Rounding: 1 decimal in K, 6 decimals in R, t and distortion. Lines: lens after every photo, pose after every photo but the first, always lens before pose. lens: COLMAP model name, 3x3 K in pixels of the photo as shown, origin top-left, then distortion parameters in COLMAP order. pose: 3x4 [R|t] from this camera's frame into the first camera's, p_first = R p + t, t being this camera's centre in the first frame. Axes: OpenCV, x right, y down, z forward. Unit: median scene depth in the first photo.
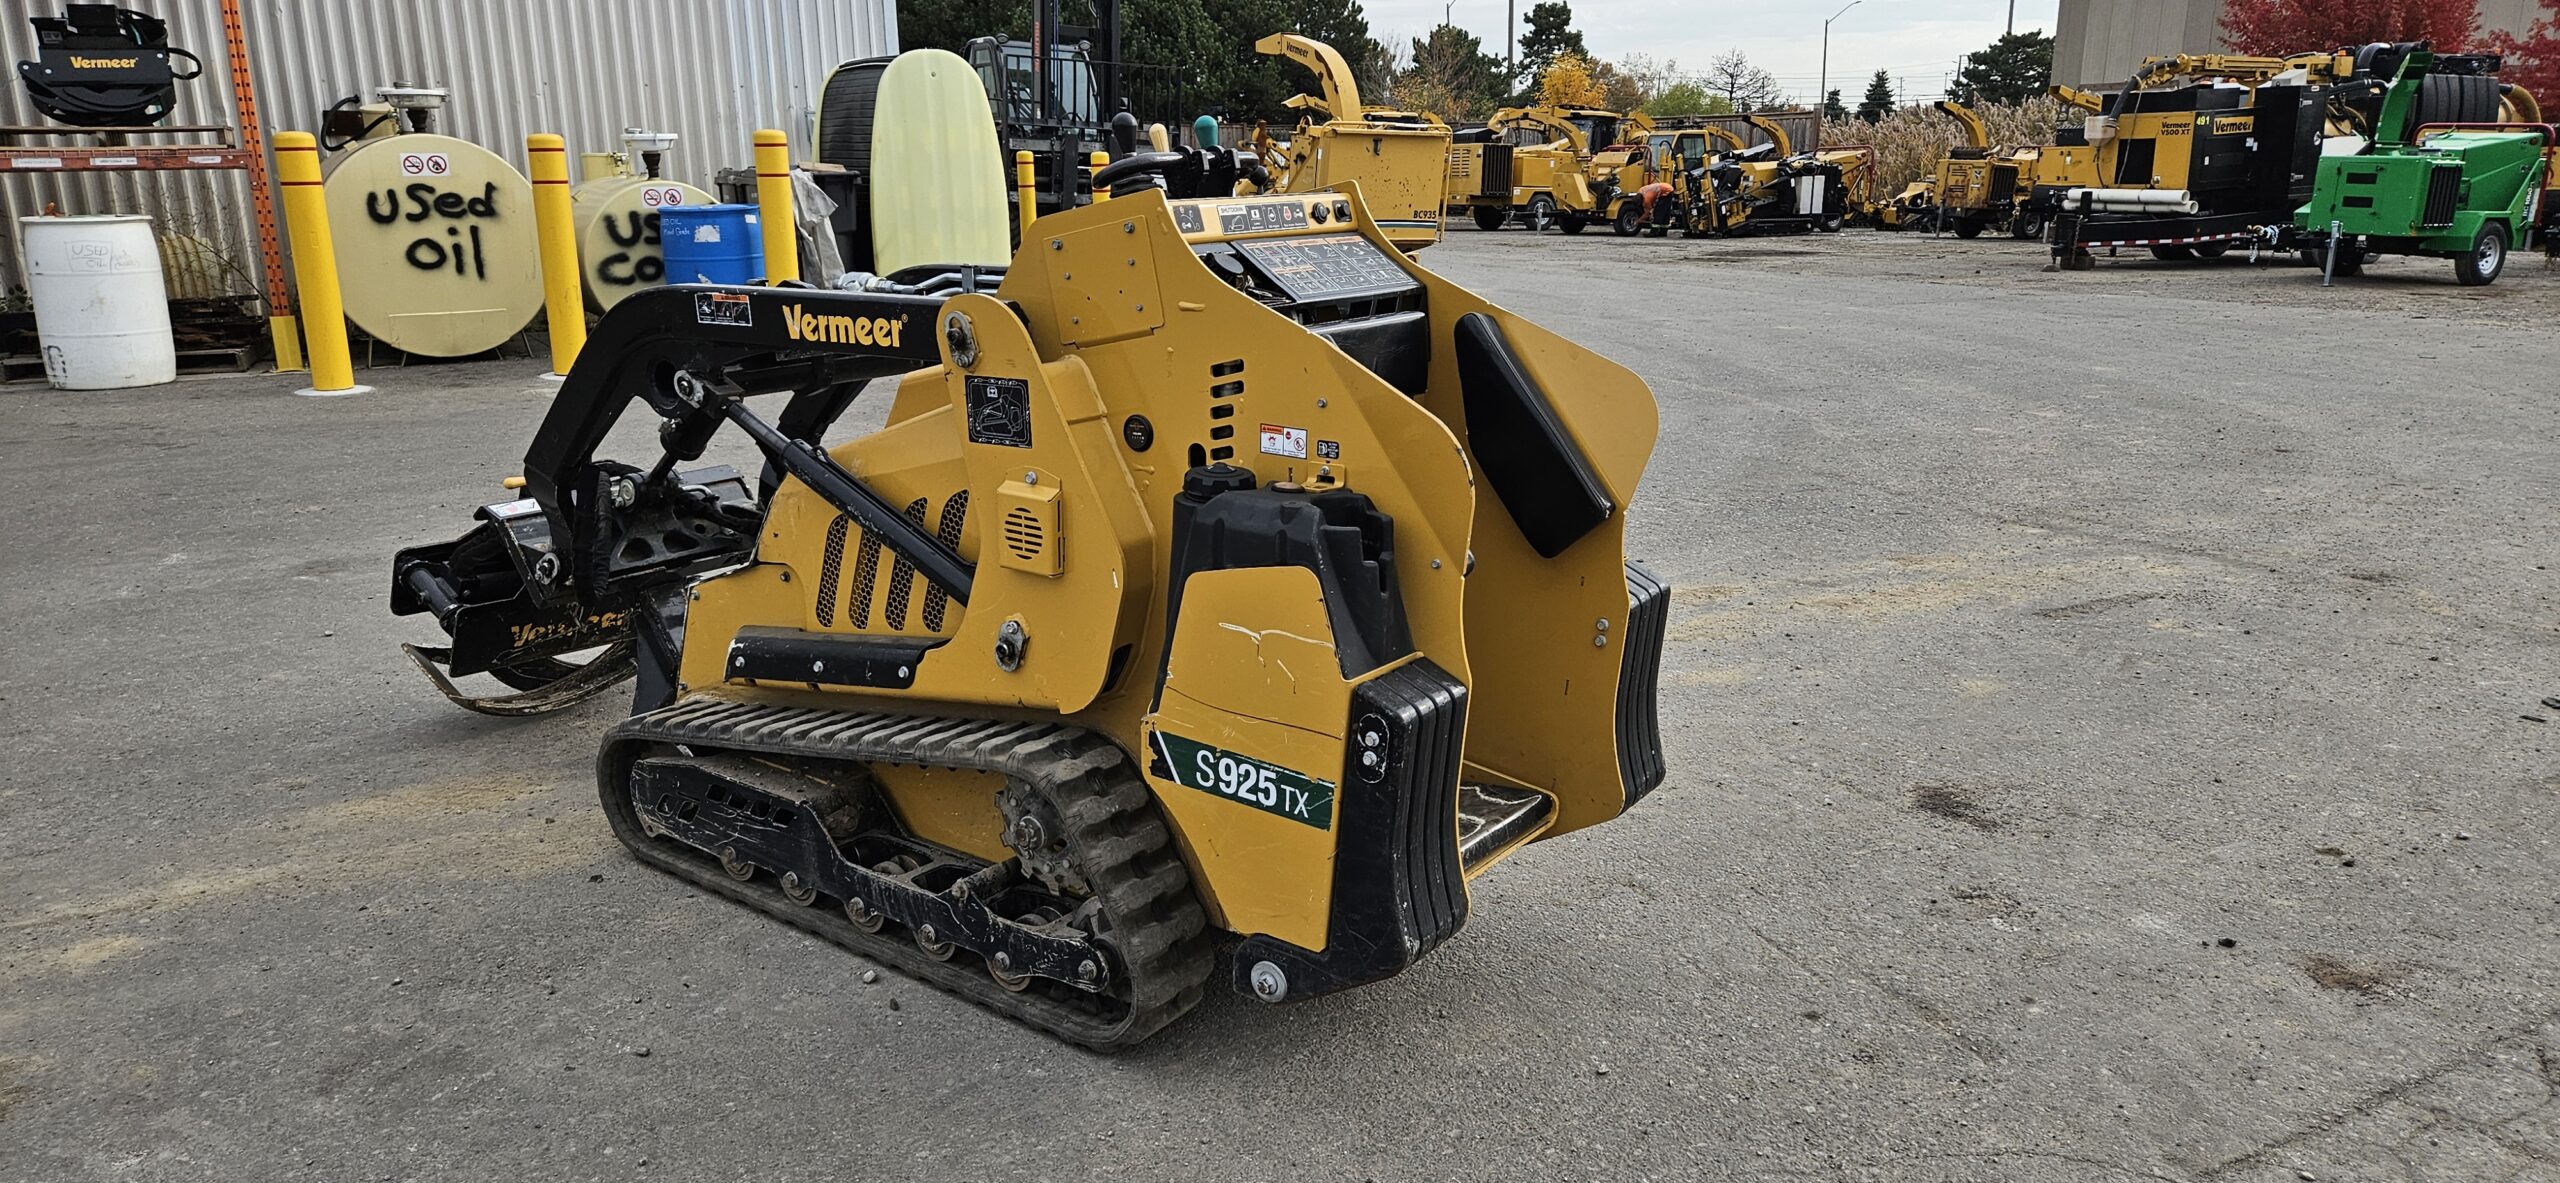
lens RADIAL K [[1577.9, 0, 1355.5], [0, 1577.9, 591.5], [0, 0, 1]] dist [0.071769, -0.040435]
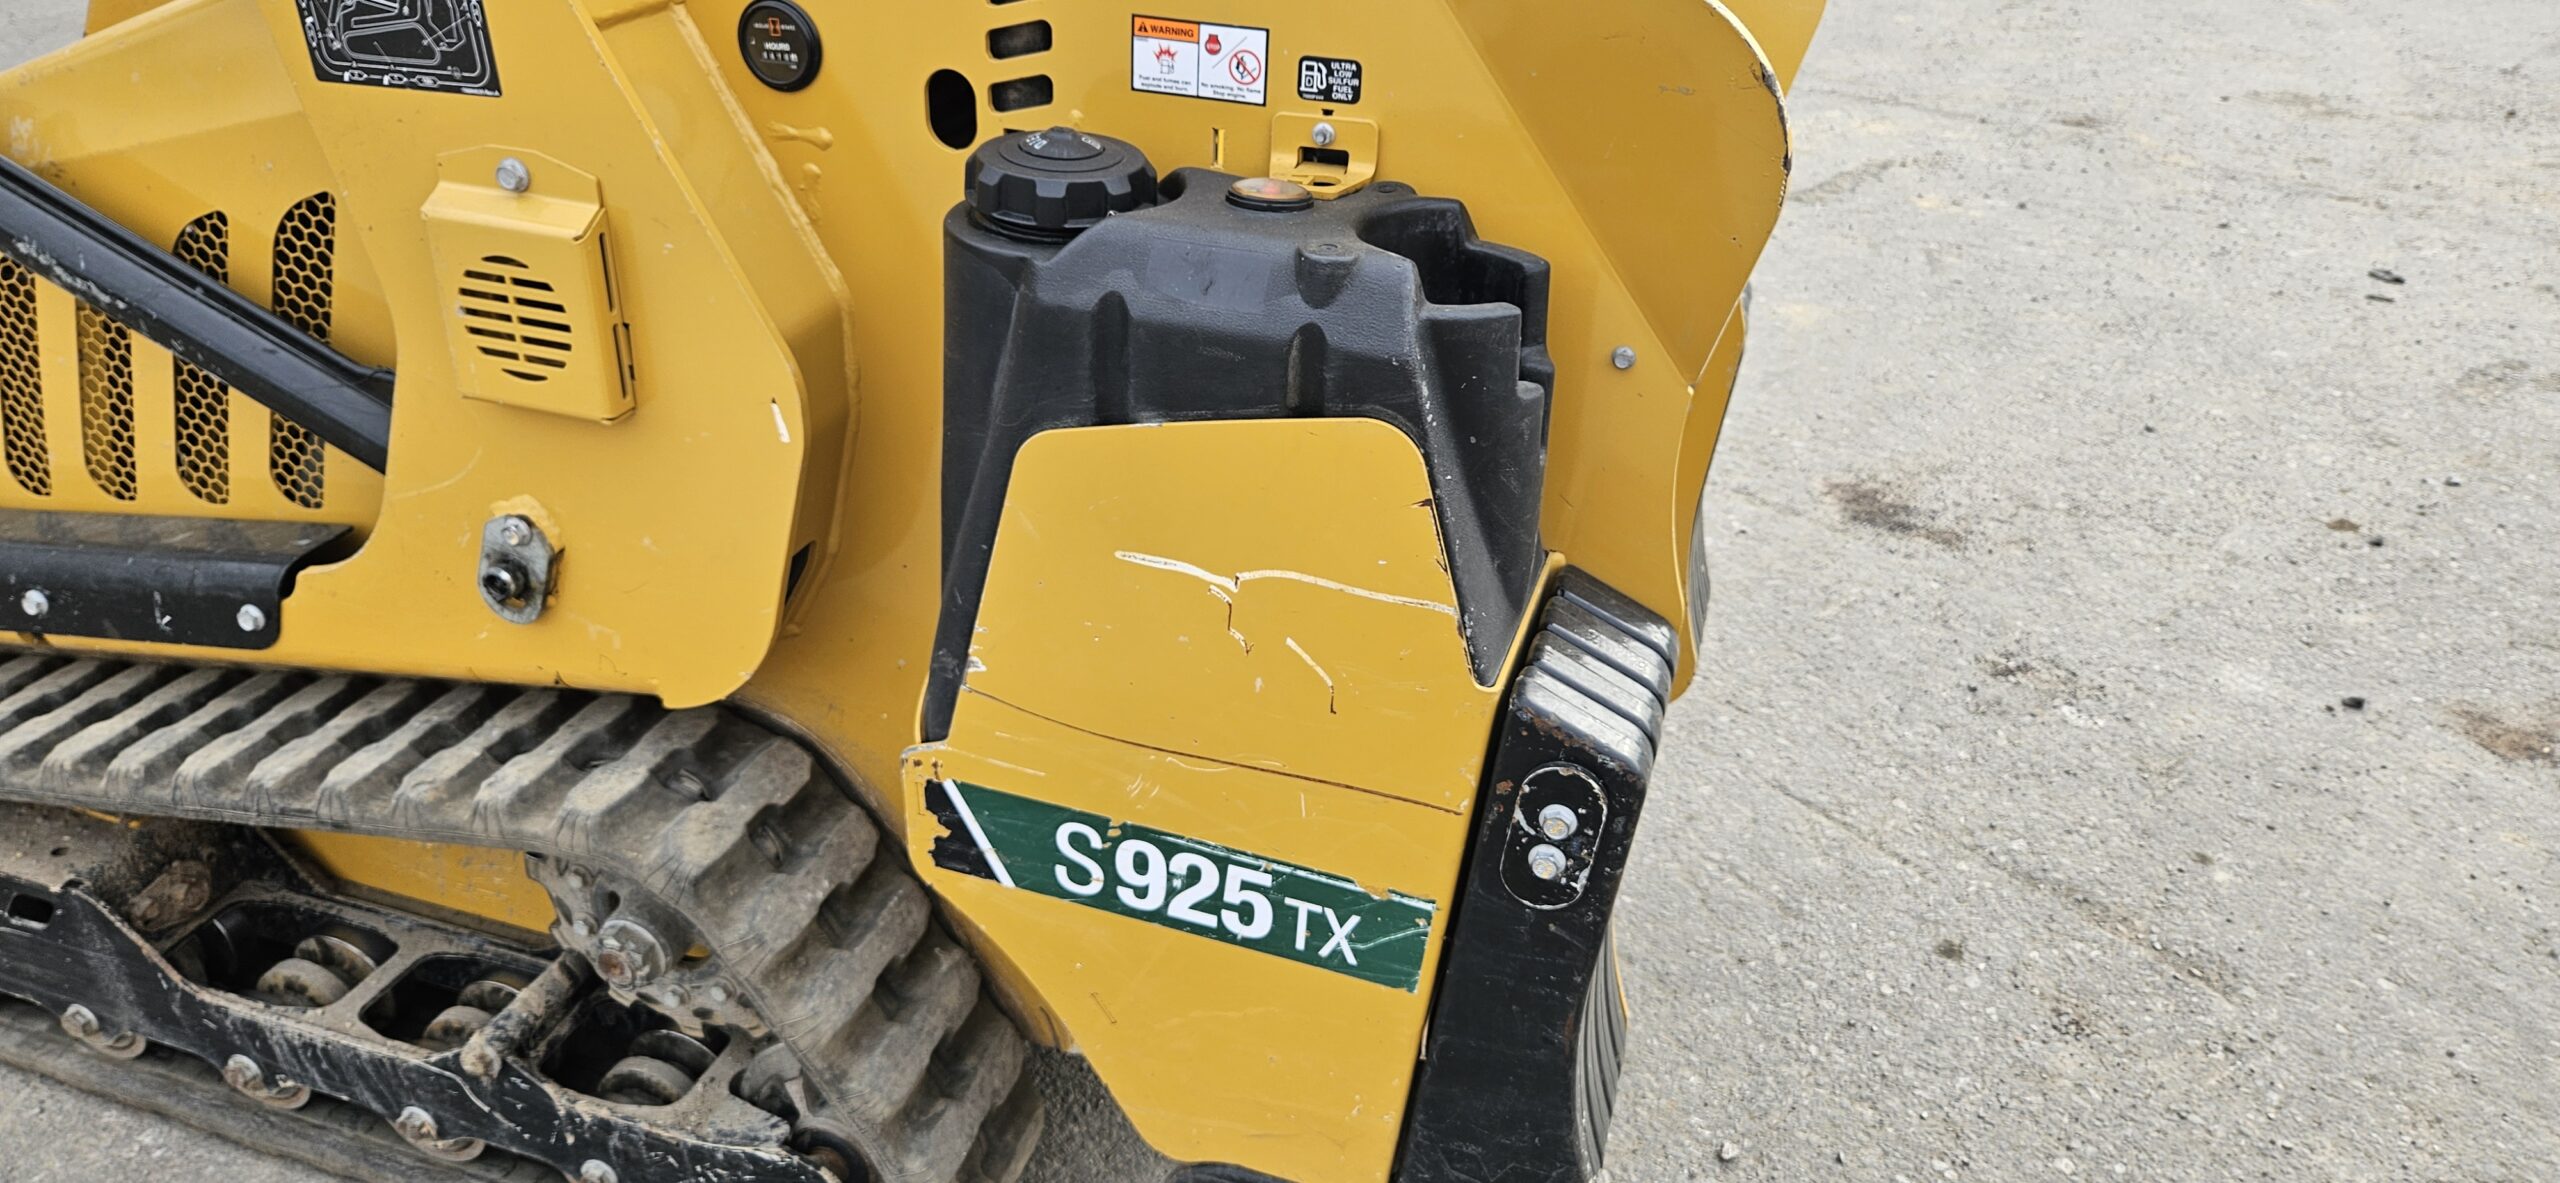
lens RADIAL K [[1699.7, 0, 1280.0], [0, 1699.7, 591.5], [0, 0, 1]] dist [0.061232, -0.047620]
pose [[0.963772, -0.117906, 0.239253, -0.134416], [0.055512, 0.966018, 0.252443, -0.068417], [-0.260888, -0.230016, 0.937566, 0.522099]]
